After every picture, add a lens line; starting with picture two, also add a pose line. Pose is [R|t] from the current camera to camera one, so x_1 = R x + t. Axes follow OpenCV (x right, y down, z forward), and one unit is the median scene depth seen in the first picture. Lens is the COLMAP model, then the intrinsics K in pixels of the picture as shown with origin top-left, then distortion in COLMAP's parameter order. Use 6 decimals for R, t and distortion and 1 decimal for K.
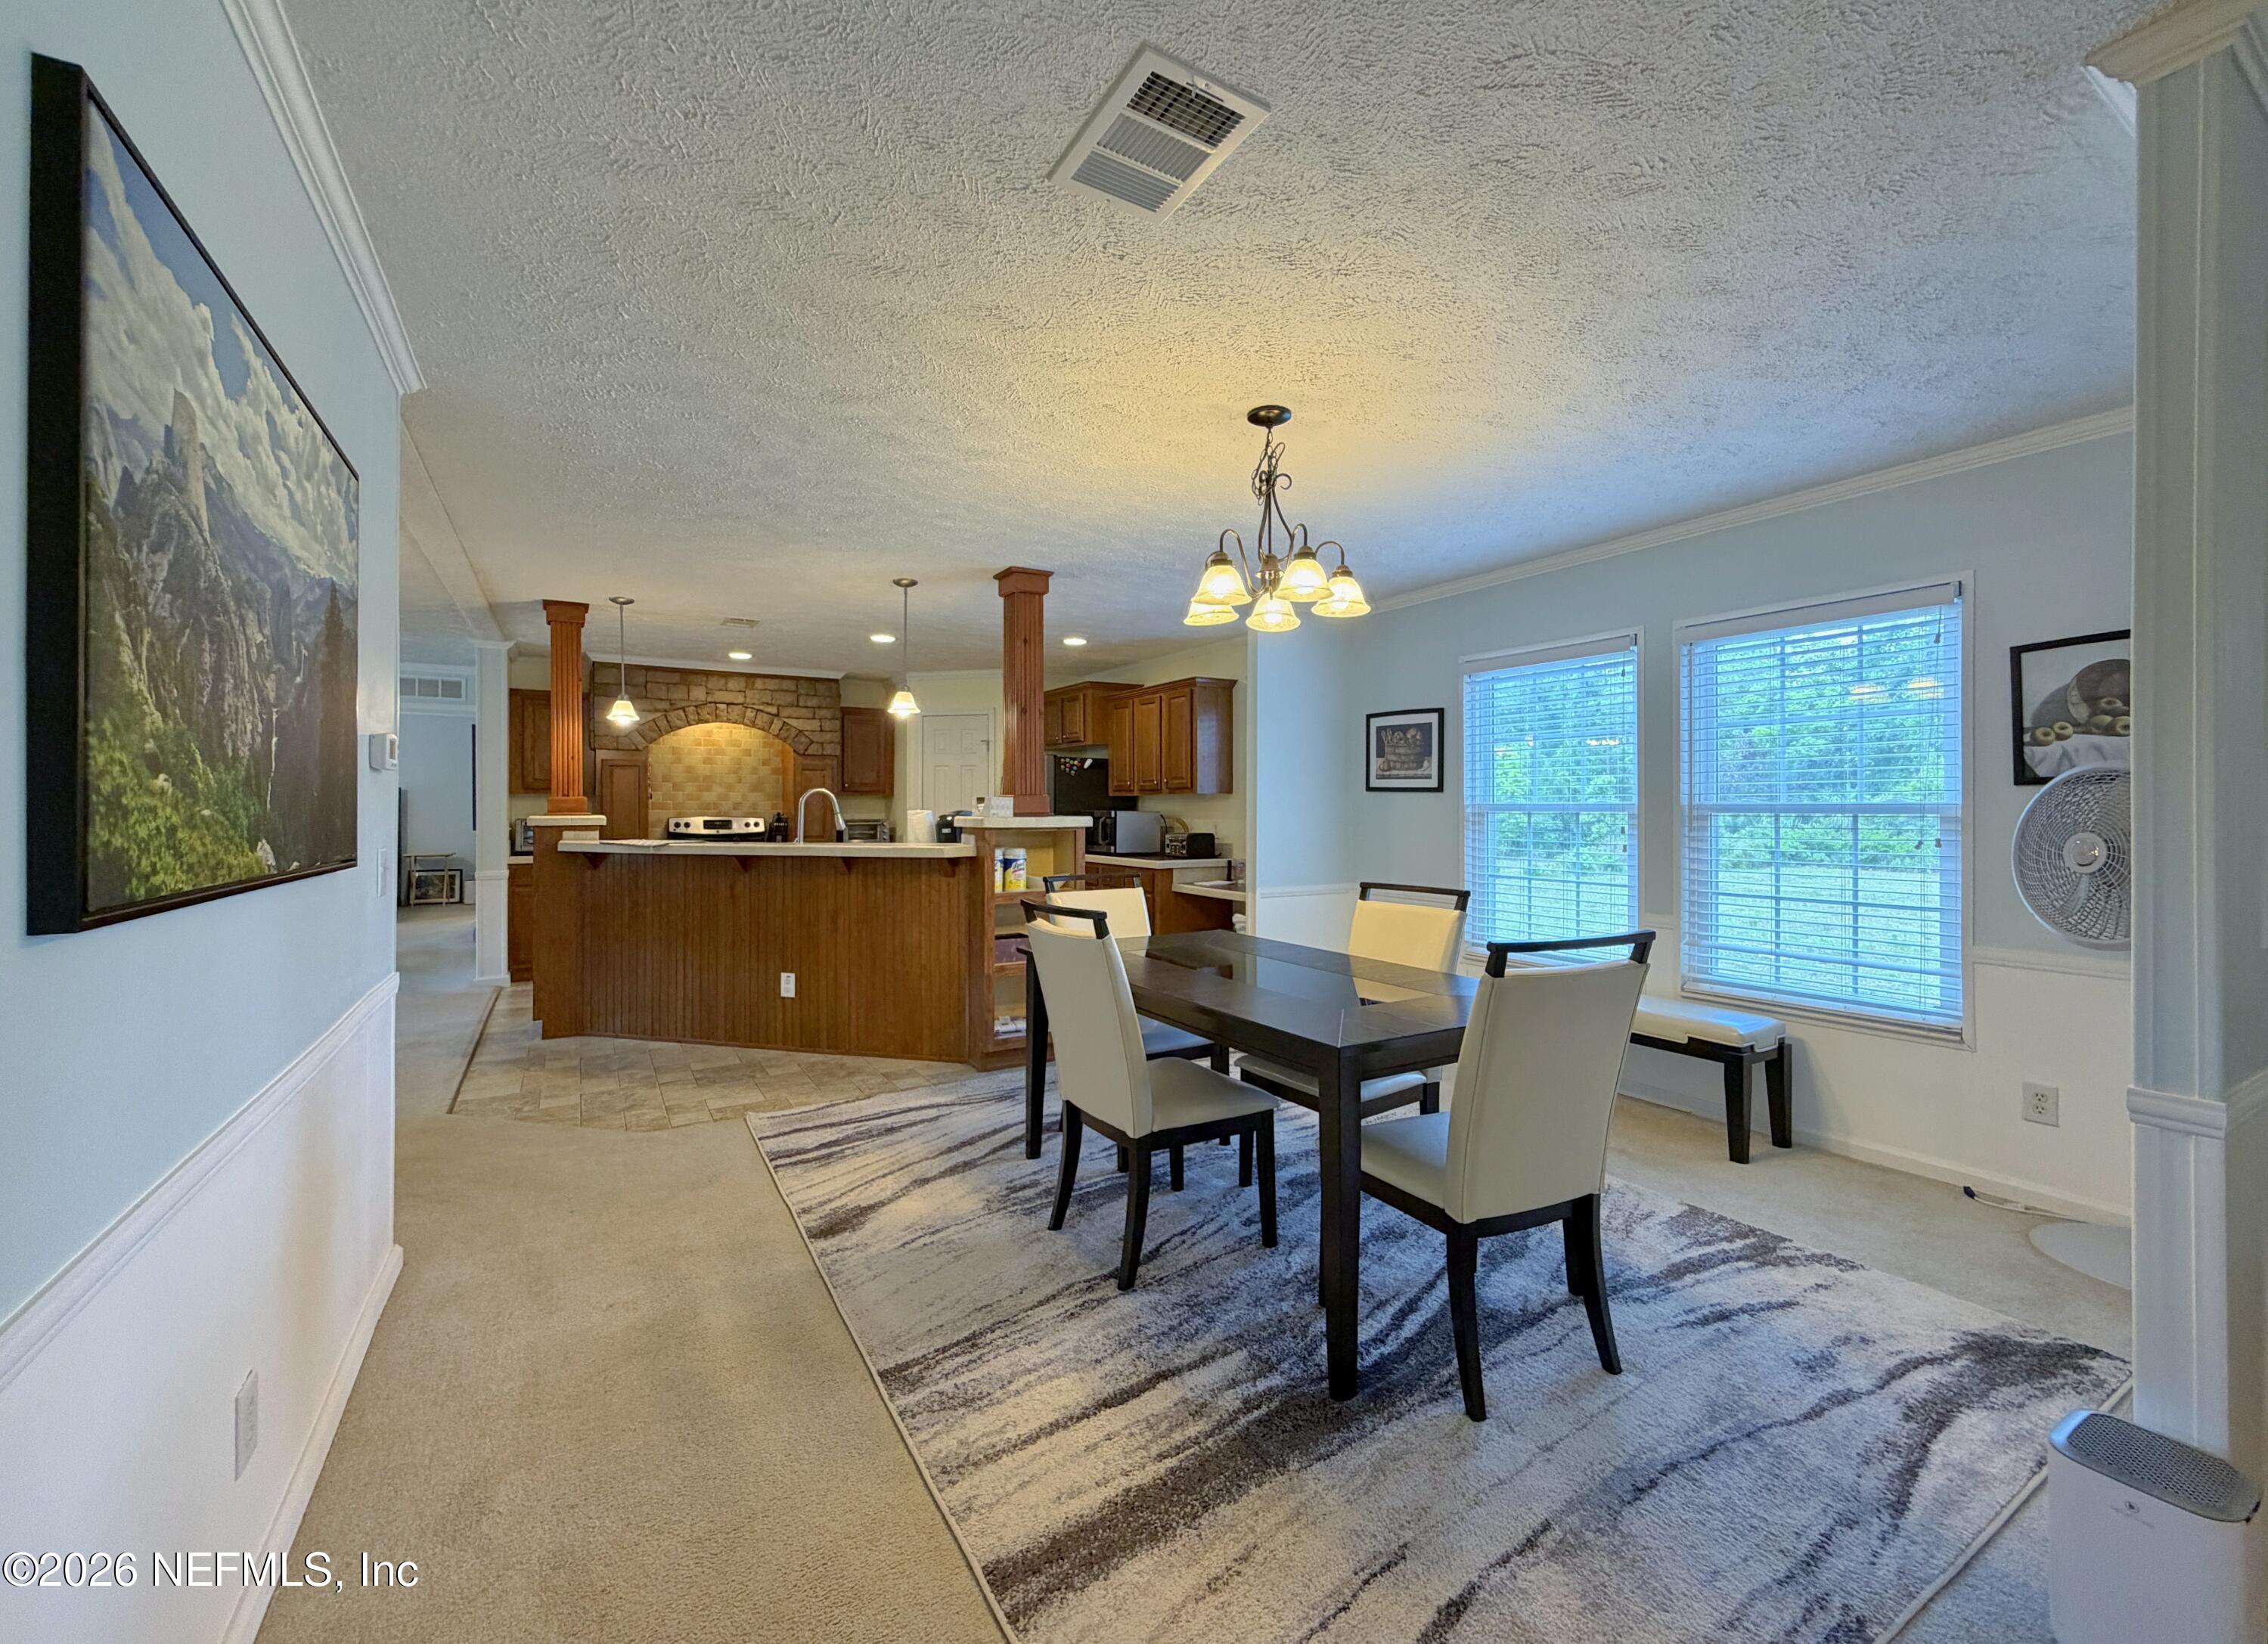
lens RADIAL K [[946.2, 0, 1153.1], [0, 946.2, 816.4], [0, 0, 1]] dist [-0.002908, -0.000335]
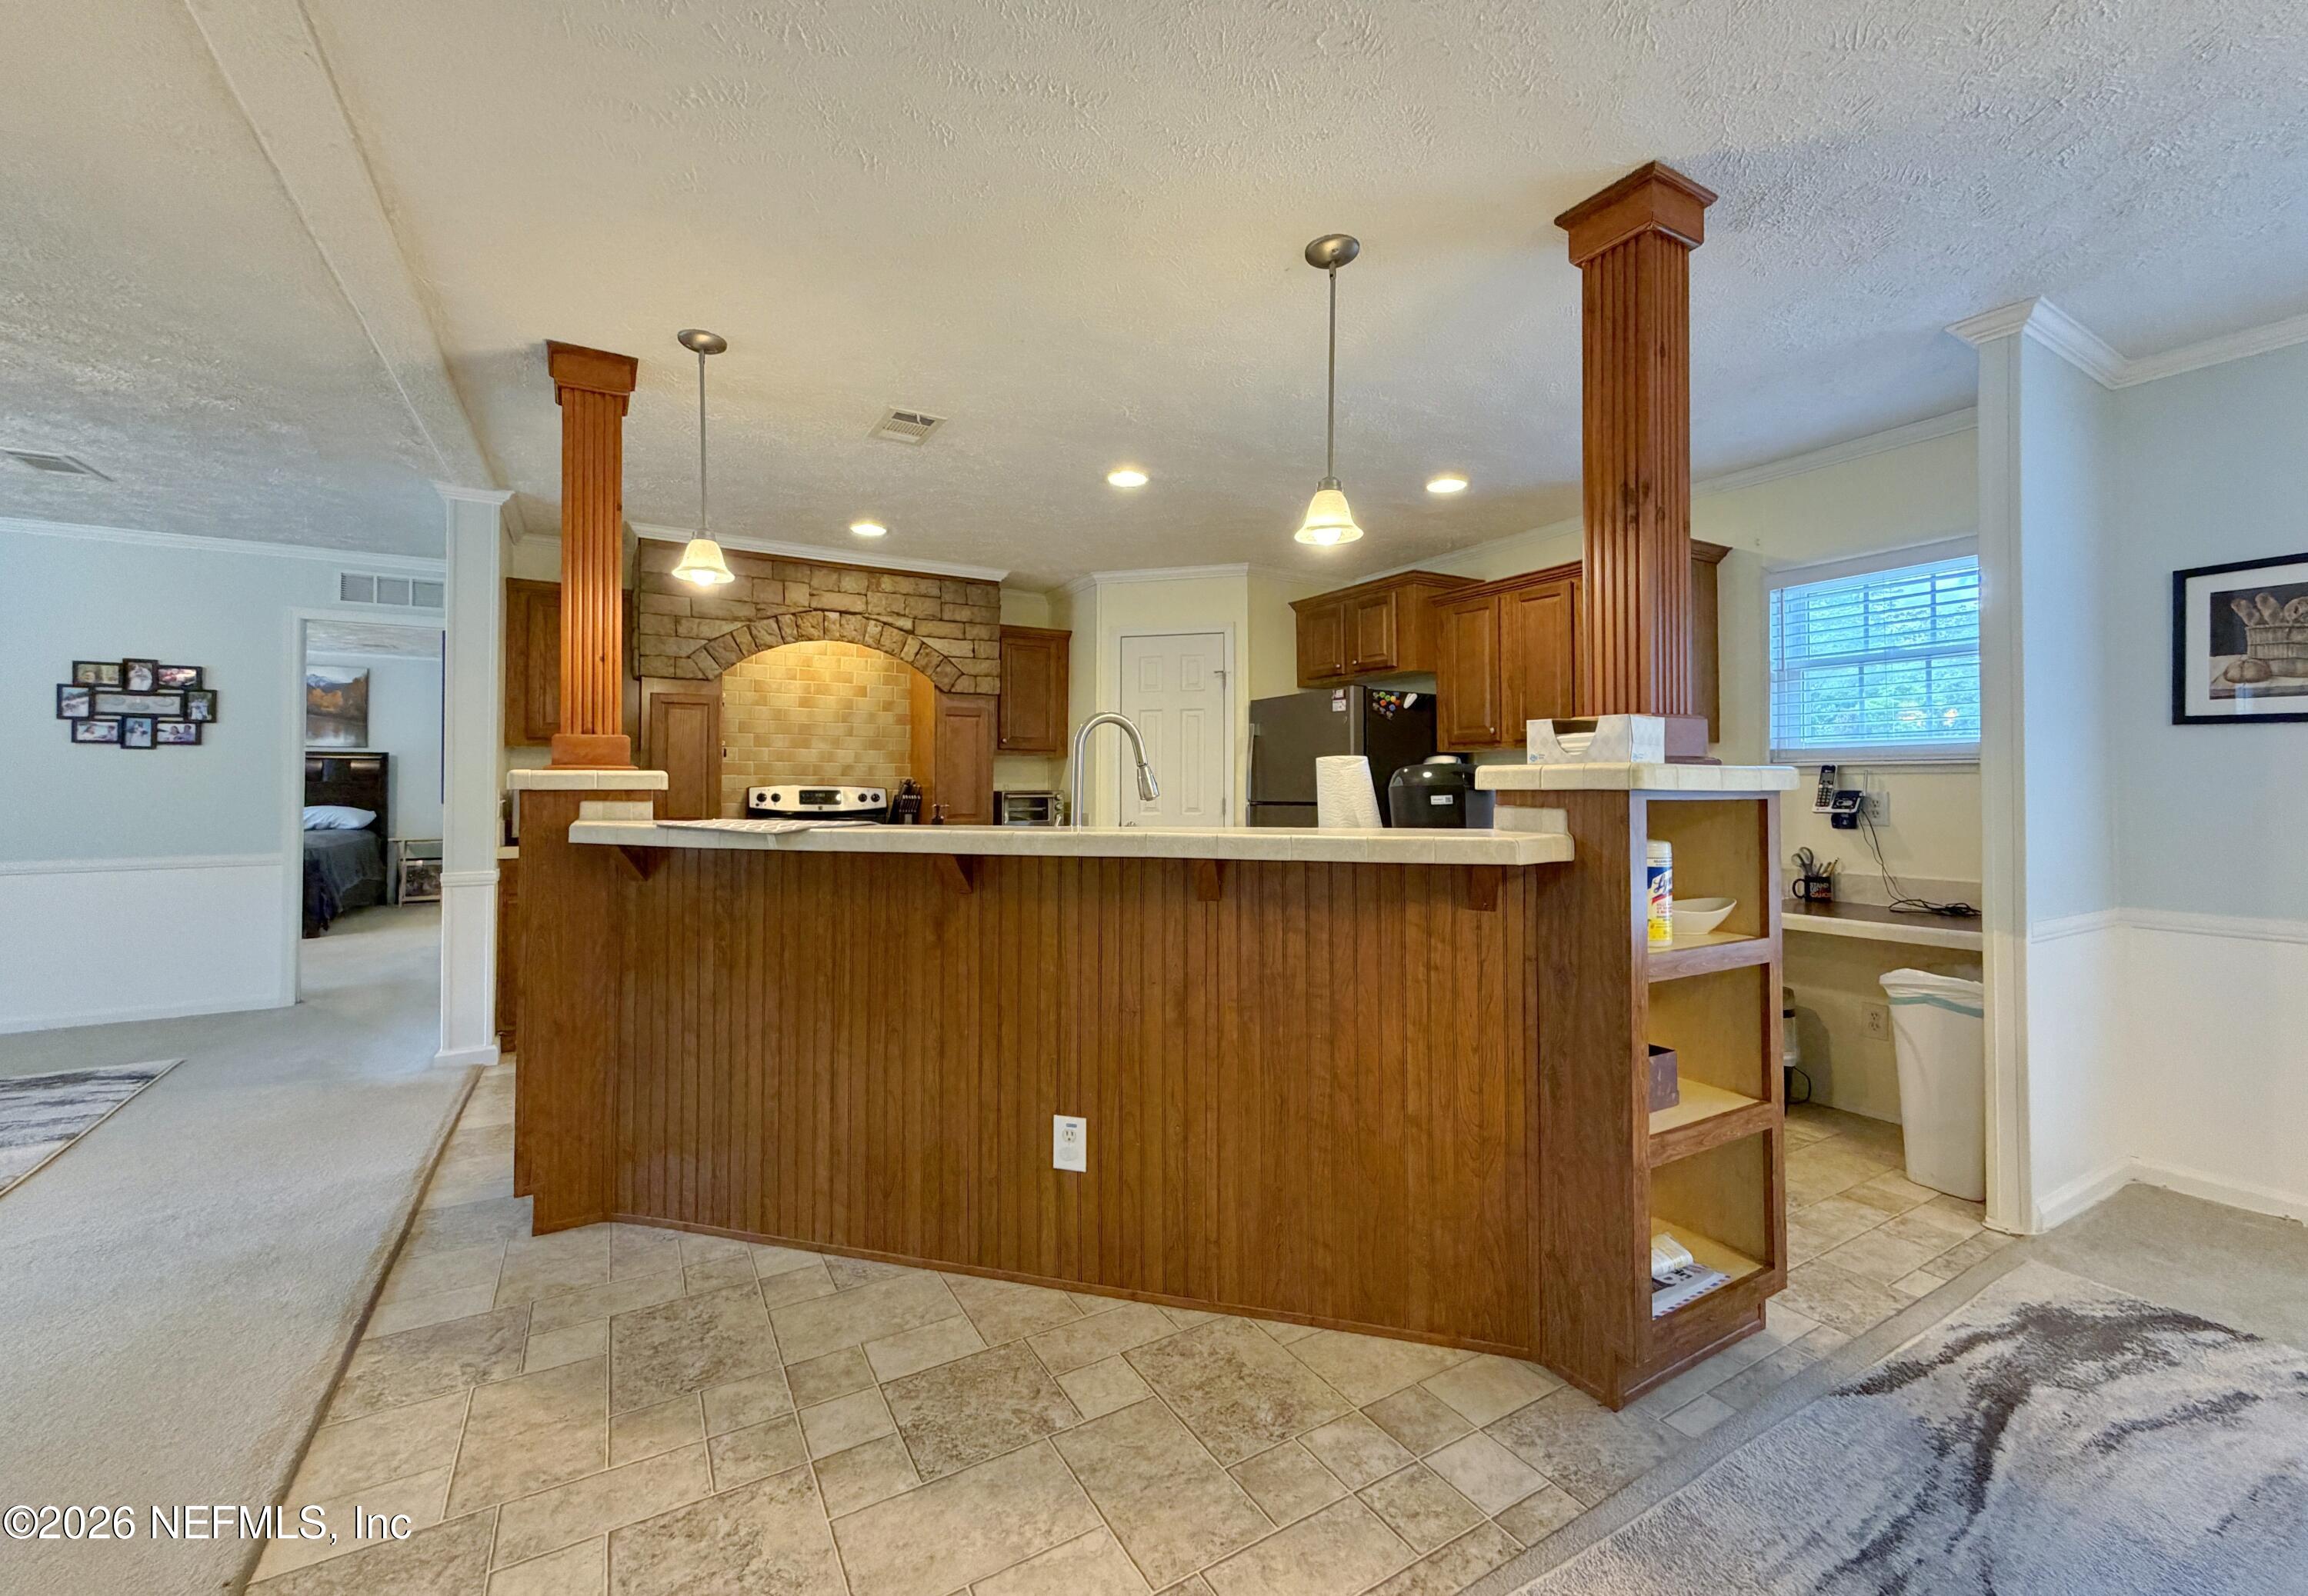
lens RADIAL K [[951.9, 0, 1165.1], [0, 951.9, 782.1], [0, 0, 1]] dist [0.003145, 0.000912]
pose [[0.999761, 0.000777, -0.021839, -0.227792], [-0.001119, 0.999877, -0.015650, 0.009258], [0.021825, 0.015670, 0.999639, 0.374934]]
